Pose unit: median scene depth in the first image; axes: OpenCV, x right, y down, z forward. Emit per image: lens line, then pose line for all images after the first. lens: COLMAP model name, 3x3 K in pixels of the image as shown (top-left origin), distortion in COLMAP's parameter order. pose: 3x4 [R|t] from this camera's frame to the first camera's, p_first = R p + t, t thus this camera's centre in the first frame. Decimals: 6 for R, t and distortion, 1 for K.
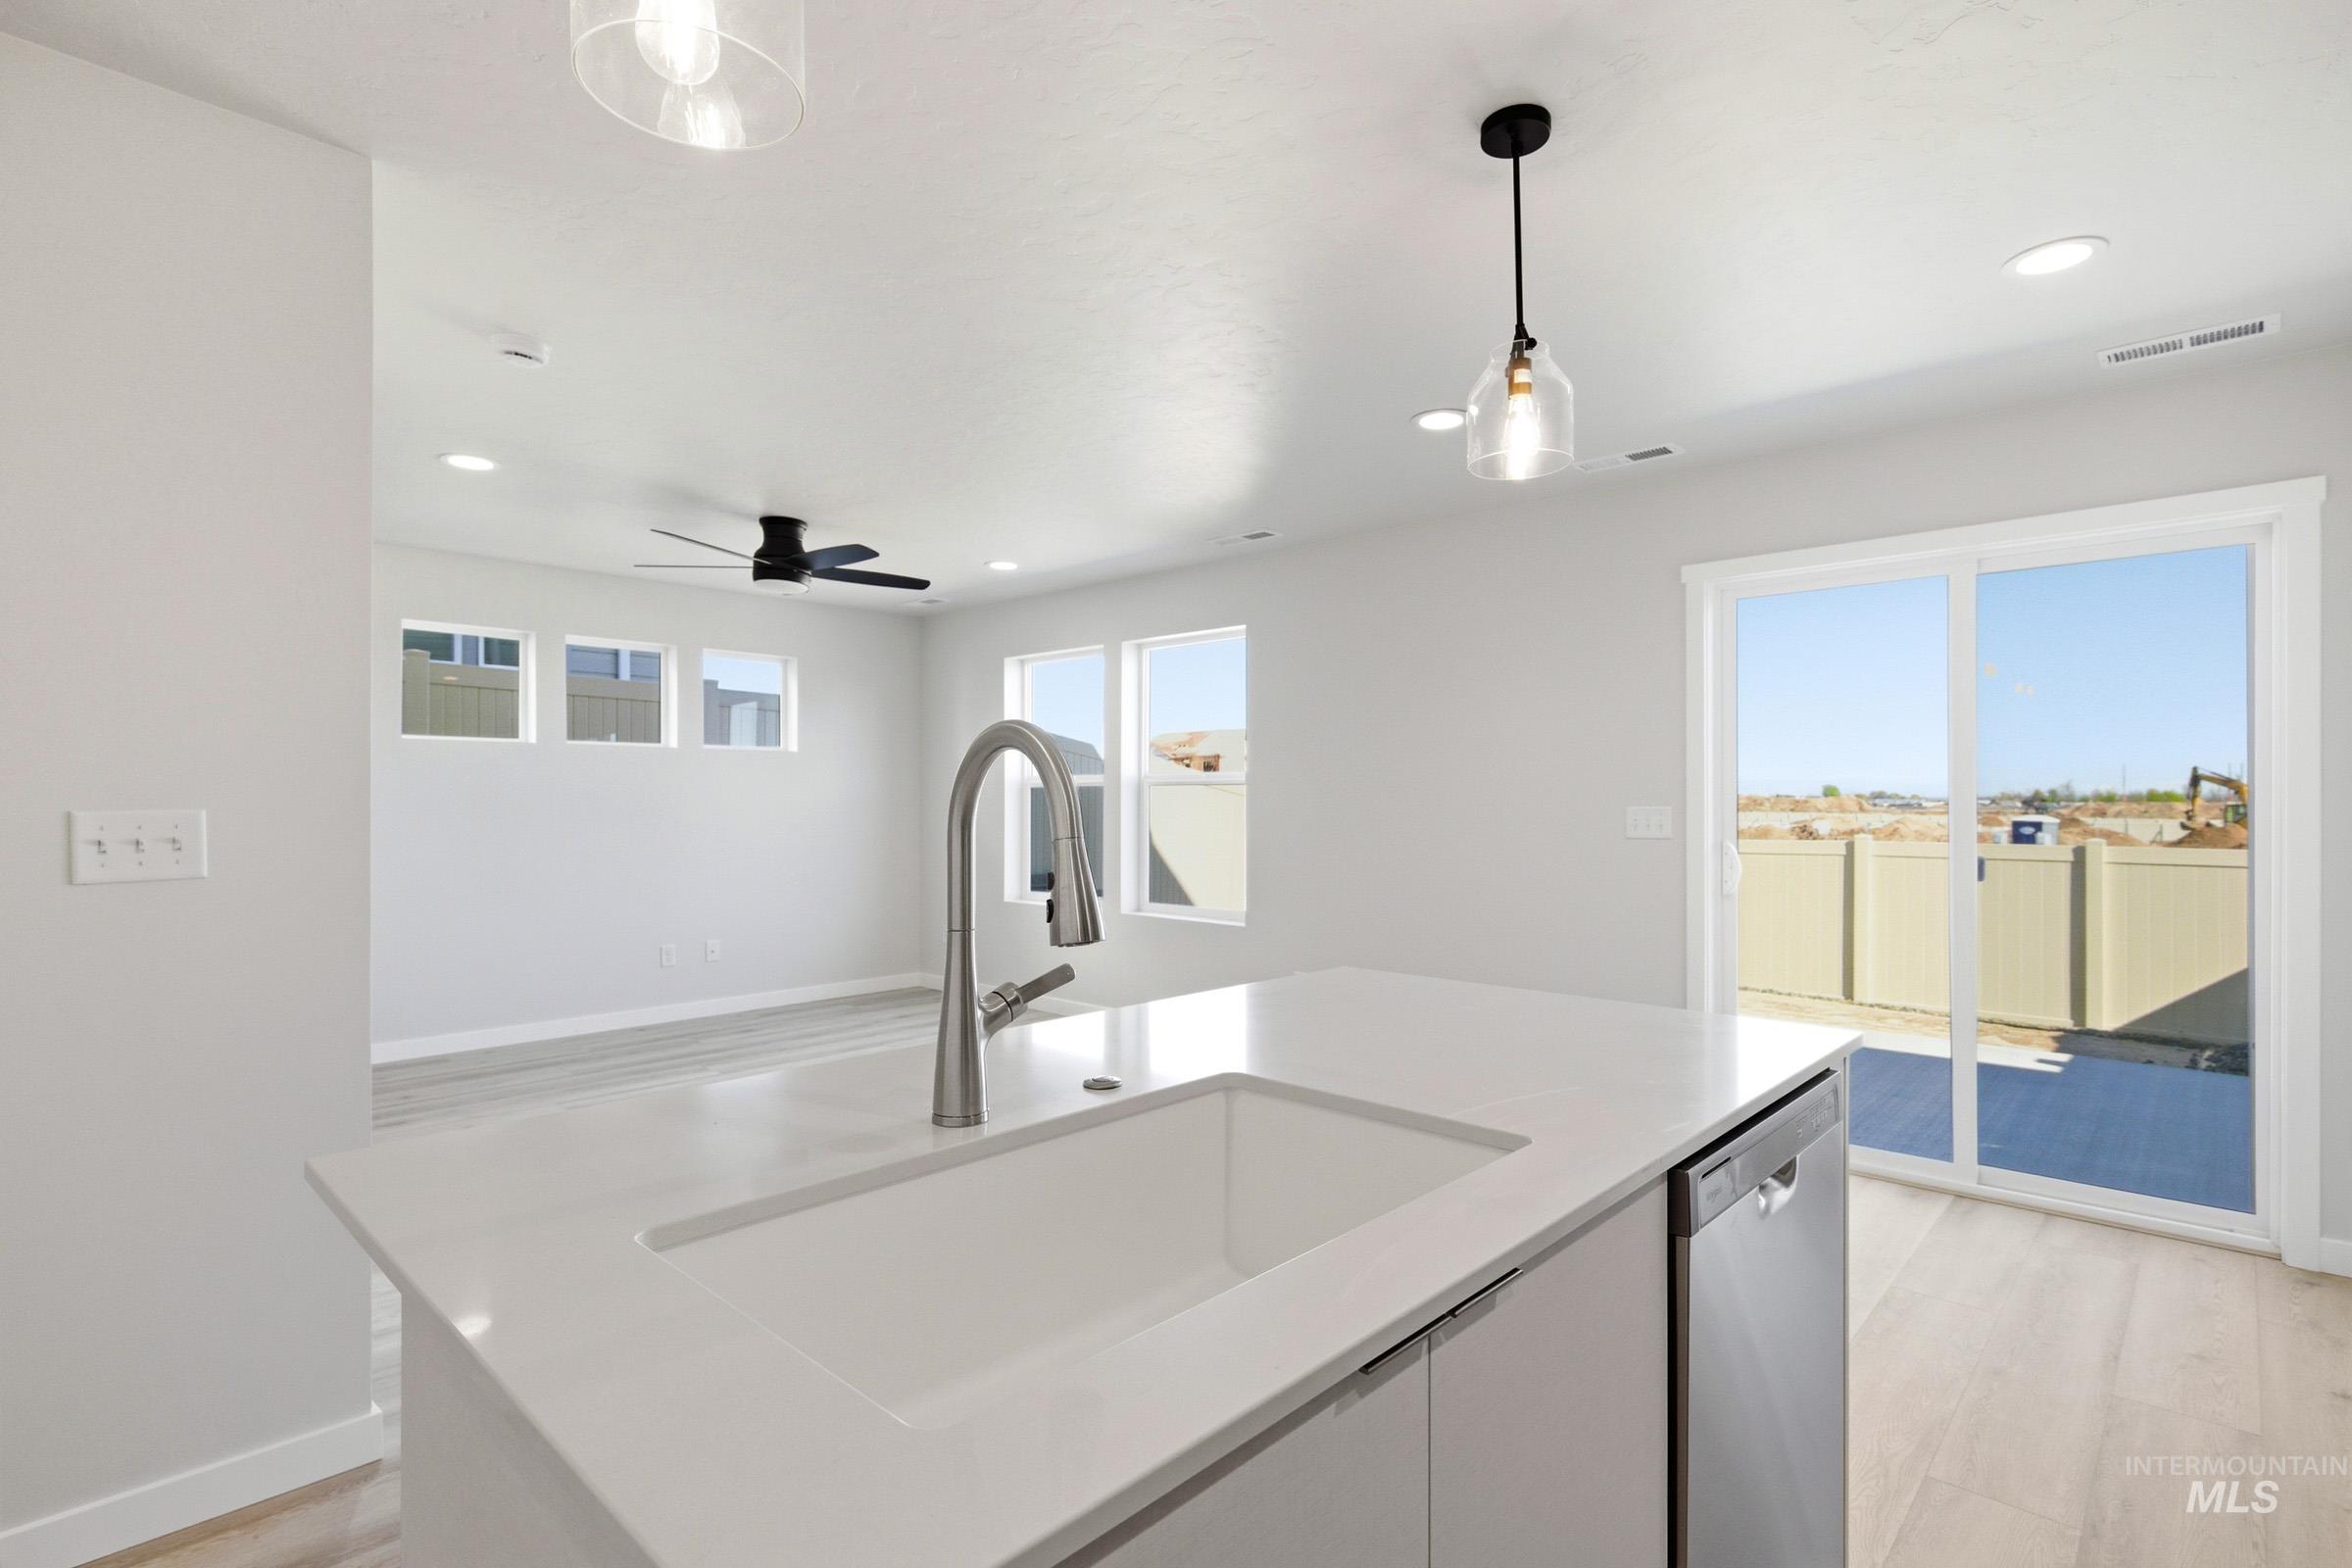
lens RADIAL K [[1127.6, 0, 1176.2], [0, 1127.6, 797.5], [0, 0, 1]] dist [0.008431, -0.004206]
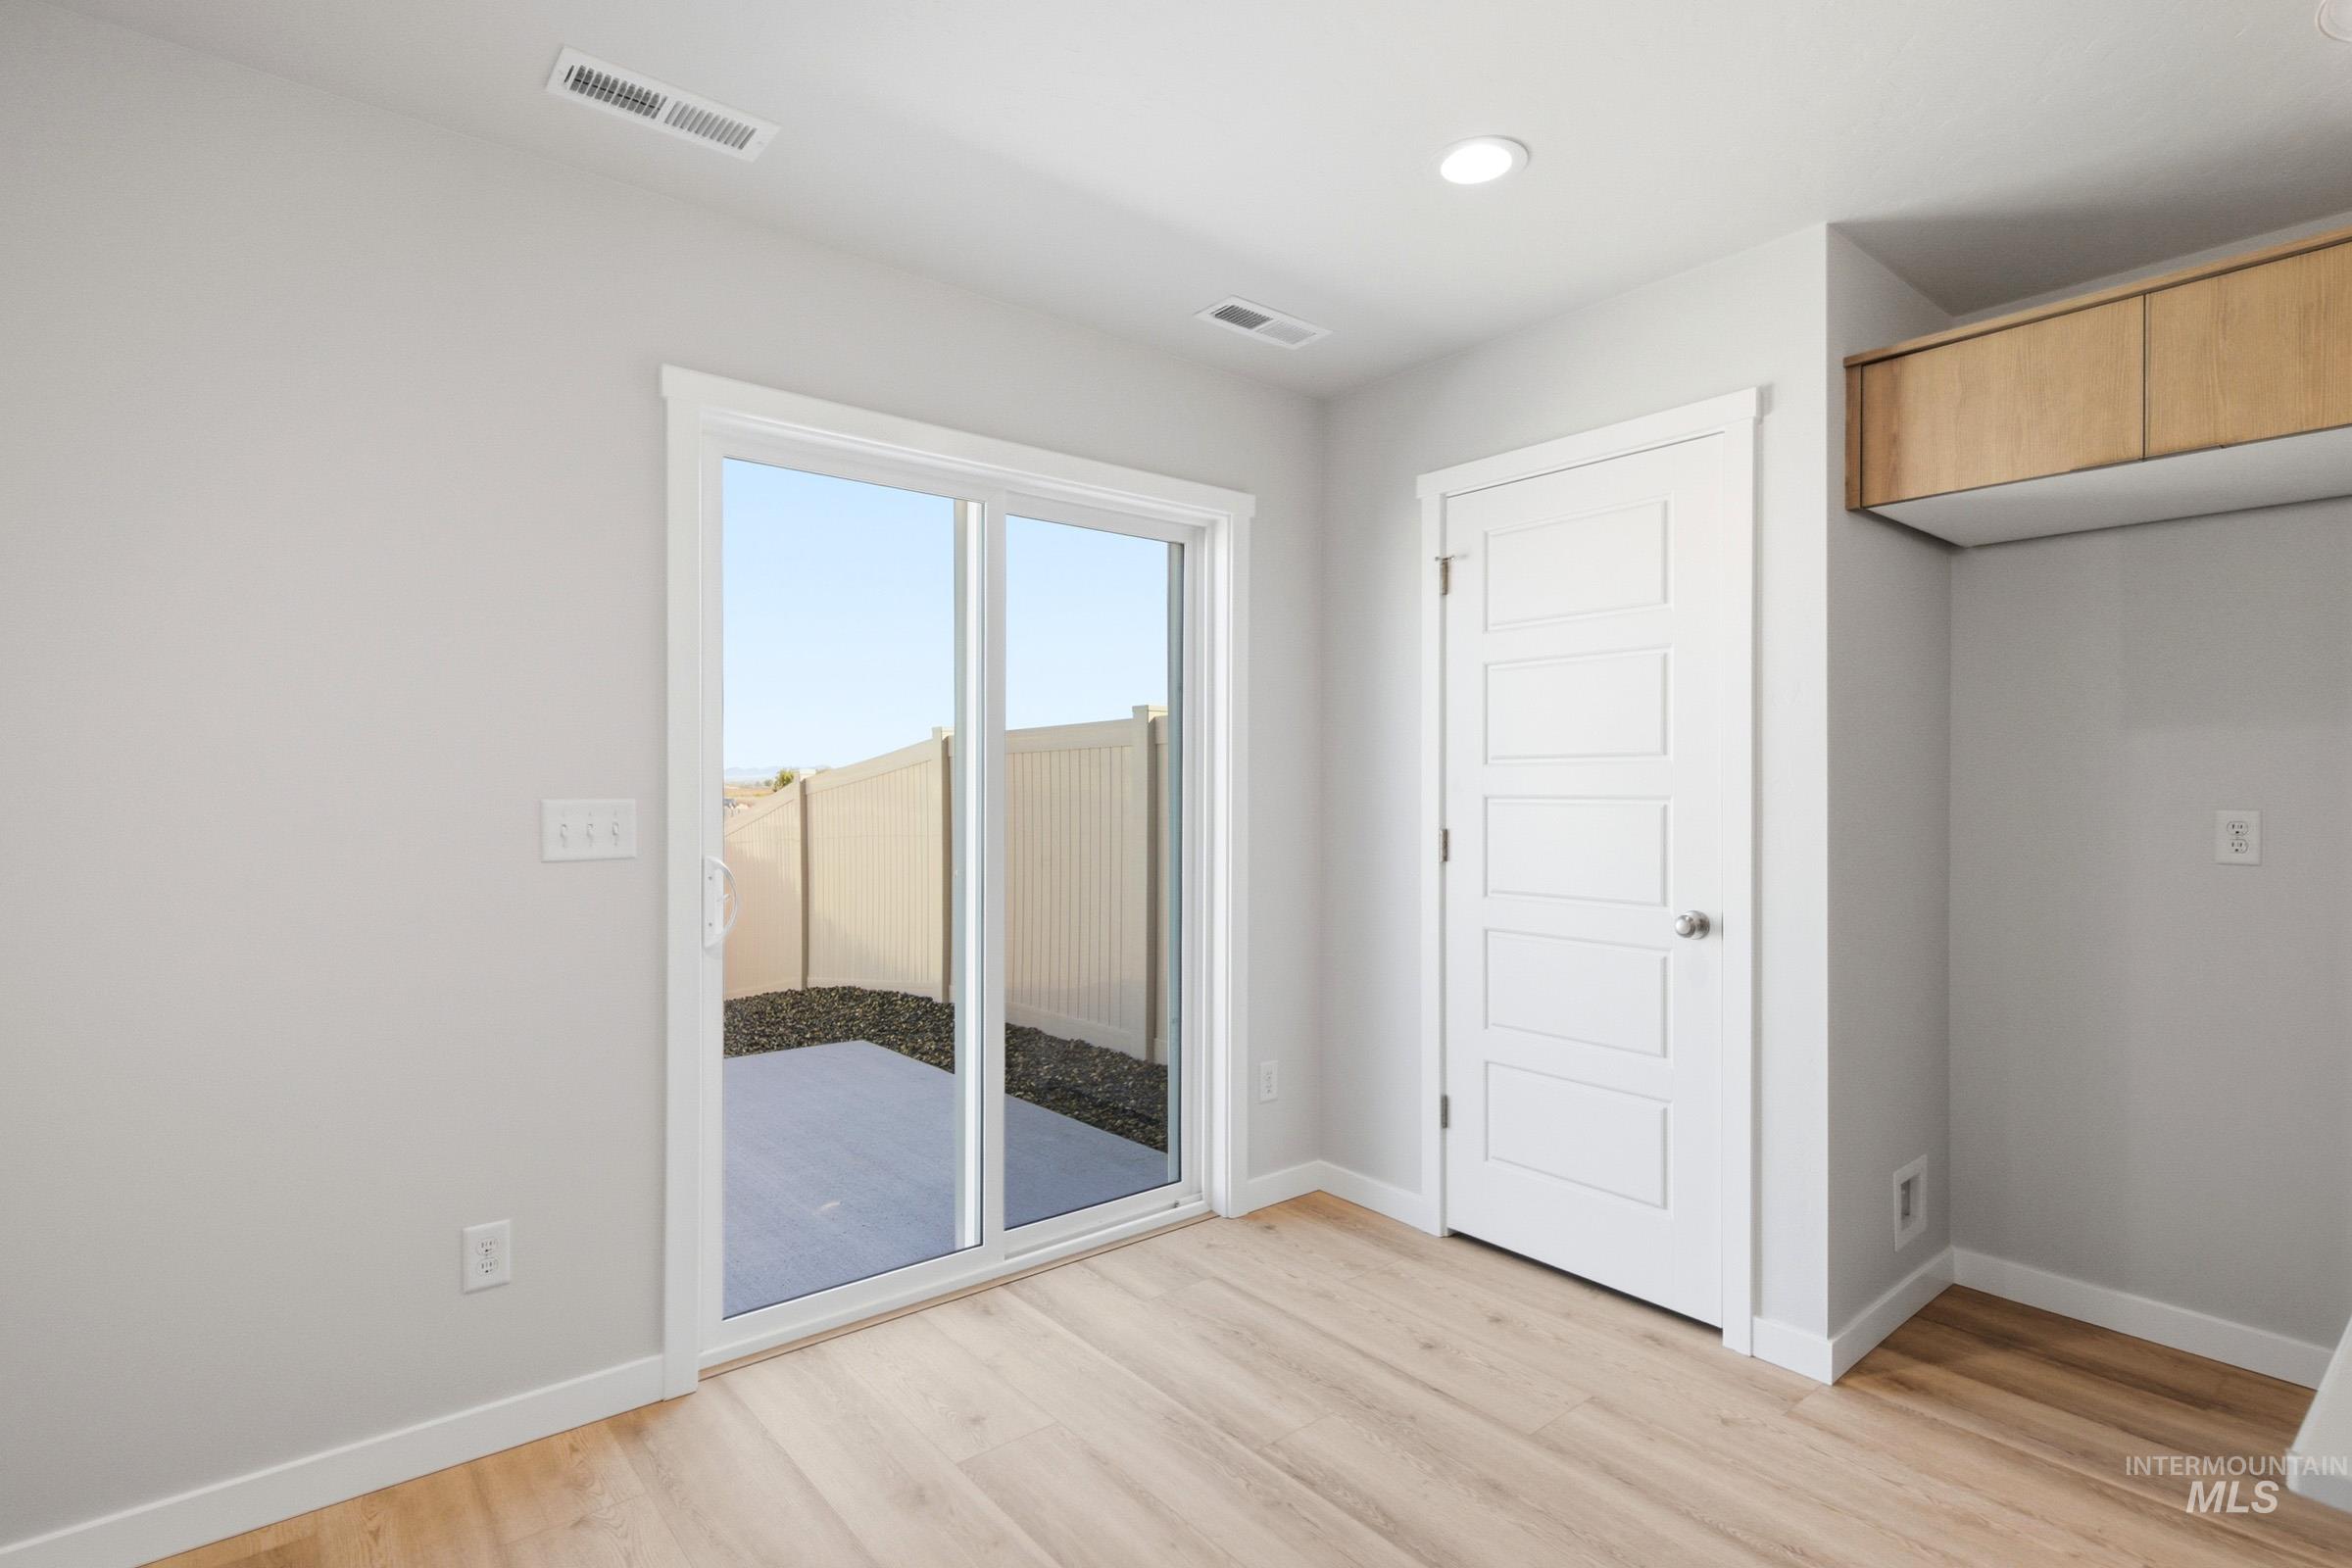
lens RADIAL K [[1127.6, 0, 1170.6], [0, 1127.6, 792.4], [0, 0, 1]] dist [0.008431, -0.004206]
pose [[0.130470, -0.004785, 0.991441, -0.048499], [-0.003905, 0.999978, 0.005340, 0.000614], [-0.991445, -0.004568, 0.130448, 0.477725]]
